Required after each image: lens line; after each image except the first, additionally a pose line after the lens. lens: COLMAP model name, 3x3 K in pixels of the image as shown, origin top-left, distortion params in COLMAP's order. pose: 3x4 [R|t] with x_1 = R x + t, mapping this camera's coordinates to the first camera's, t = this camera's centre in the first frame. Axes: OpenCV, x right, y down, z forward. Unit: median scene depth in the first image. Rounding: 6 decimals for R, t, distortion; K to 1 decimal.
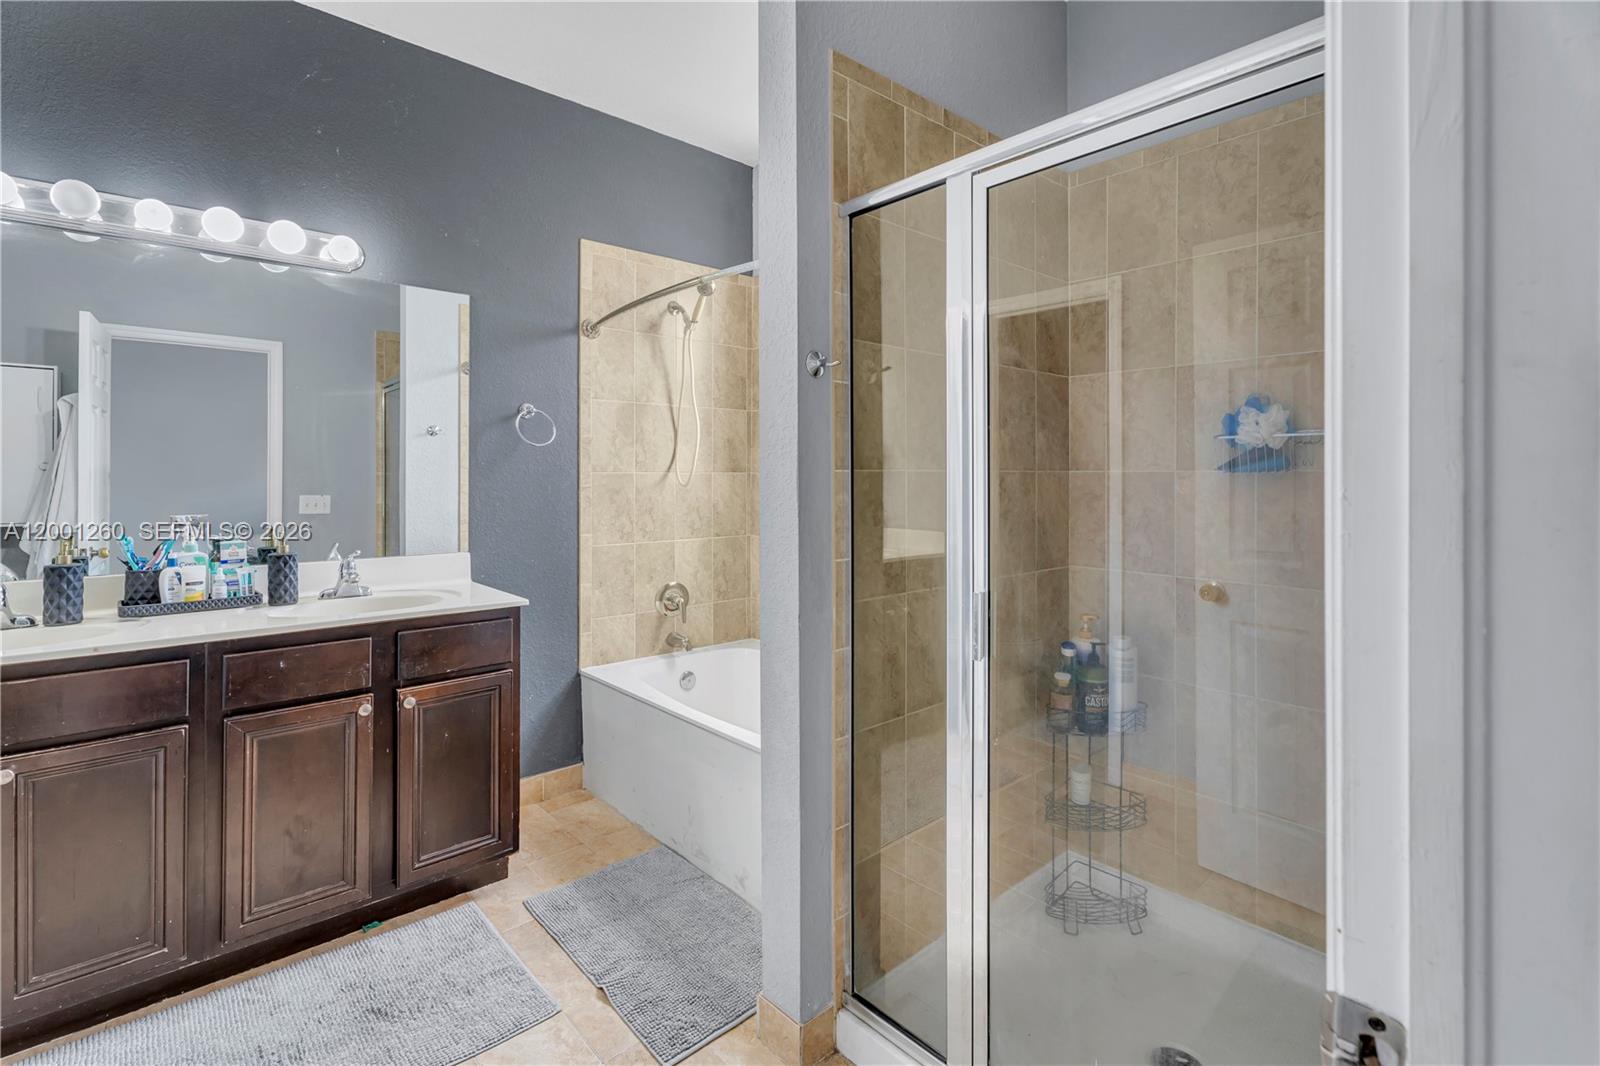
lens RADIAL K [[738.5, 0, 794.7], [0, 738.5, 499.3], [0, 0, 1]] dist [0.002471, -0.000579]
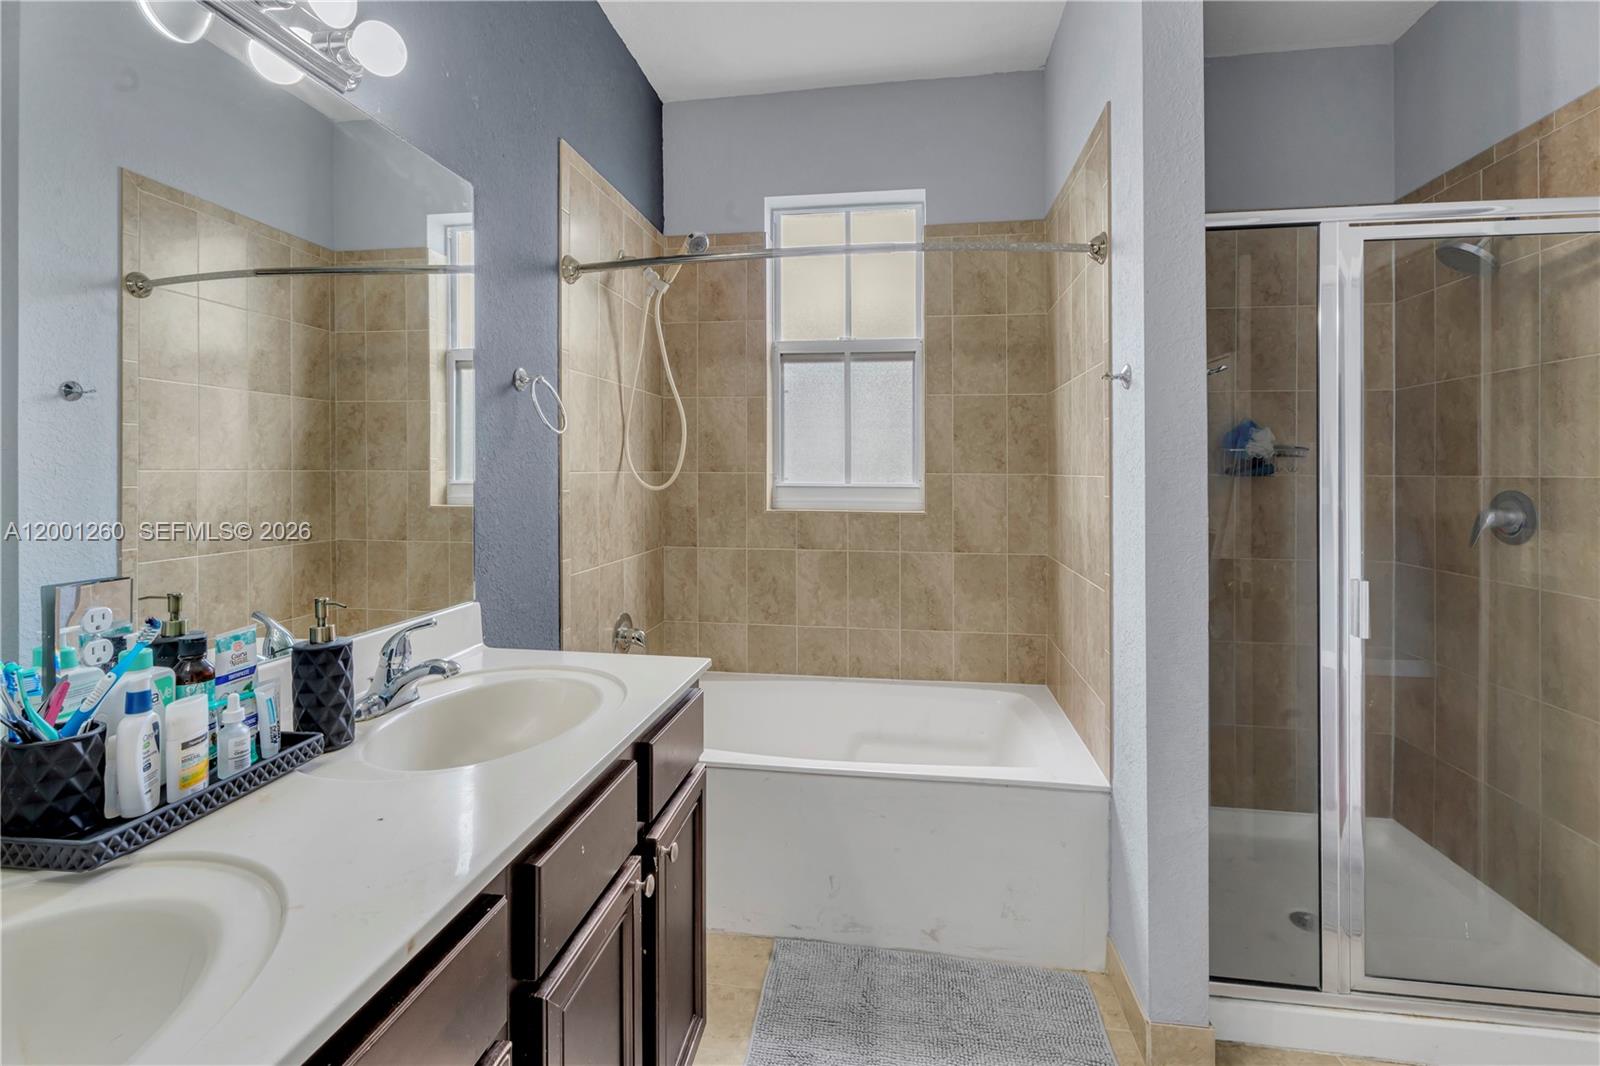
lens RADIAL K [[738.5, 0, 794.7], [0, 738.5, 499.3], [0, 0, 1]] dist [0.002471, -0.000579]
pose [[0.769179, -0.021708, 0.638665, -0.756456], [0.014766, 0.999760, 0.016199, -0.024776], [-0.638863, -0.003029, 0.769314, 0.420838]]
